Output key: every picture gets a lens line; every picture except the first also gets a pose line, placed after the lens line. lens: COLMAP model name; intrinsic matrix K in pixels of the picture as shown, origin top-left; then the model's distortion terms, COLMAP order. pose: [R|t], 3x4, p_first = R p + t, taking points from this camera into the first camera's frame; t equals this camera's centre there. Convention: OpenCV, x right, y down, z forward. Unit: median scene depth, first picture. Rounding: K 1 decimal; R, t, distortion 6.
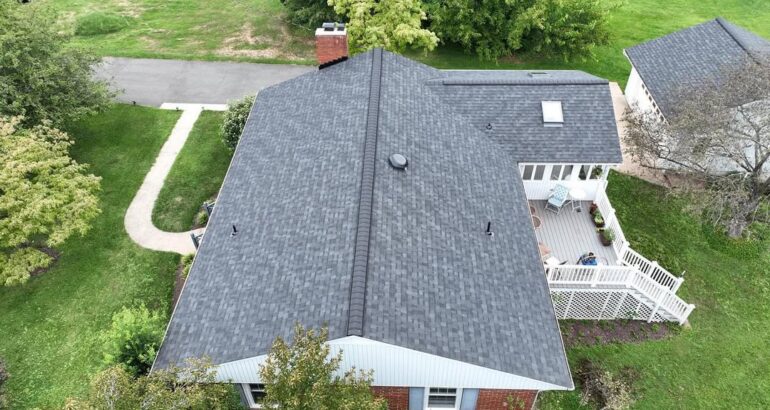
lens RADIAL K [[539.4, 0, 384.1], [0, 539.4, 203.7], [0, 0, 1]] dist [0.003545, 0.005779]
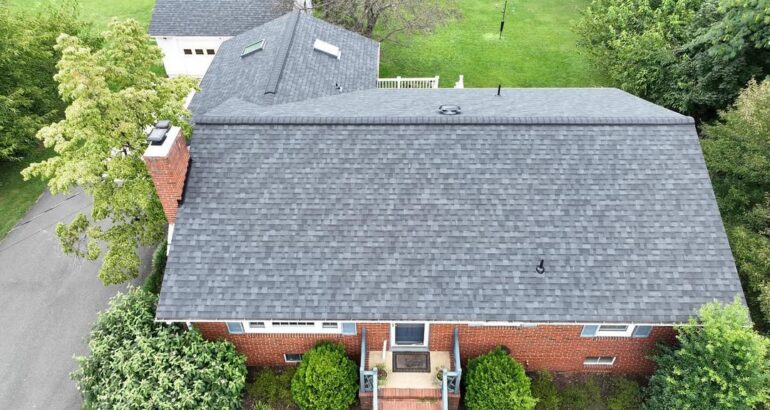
lens RADIAL K [[539.4, 0, 385.6], [0, 539.4, 204.4], [0, 0, 1]] dist [0.003545, 0.005779]
pose [[-0.014989, -0.670690, 0.741587, -0.872068], [0.680247, 0.536739, 0.499175, -0.598421], [-0.732830, 0.511944, 0.448190, 0.840522]]
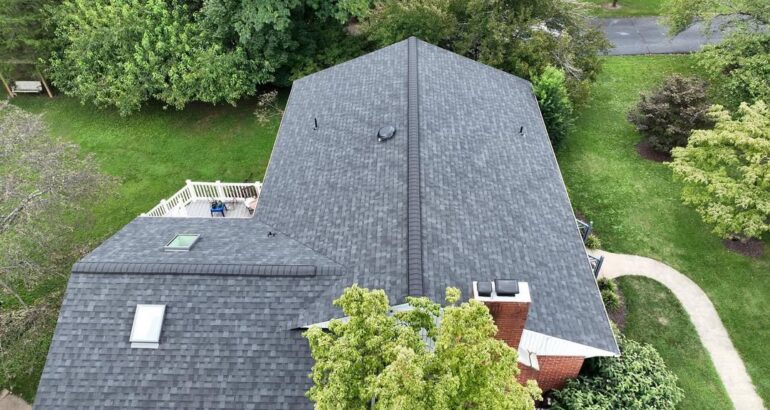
lens RADIAL K [[539.4, 0, 386.6], [0, 539.4, 204.1], [0, 0, 1]] dist [0.003545, 0.005779]
pose [[-0.999796, 0.013987, 0.014561, 0.014318], [0.015756, 0.089520, 0.995860, -1.269494], [0.012626, 0.995887, -0.089722, 1.391994]]
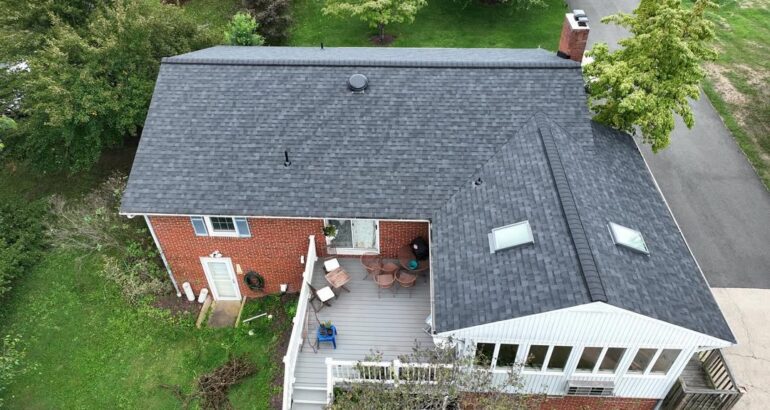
lens RADIAL K [[539.4, 0, 385.1], [0, 539.4, 206.4], [0, 0, 1]] dist [0.003545, 0.005779]
pose [[-0.014892, 0.682845, -0.730411, 1.044718], [-0.667847, 0.536863, 0.515518, -0.576448], [0.744150, 0.495480, 0.448041, 0.786082]]
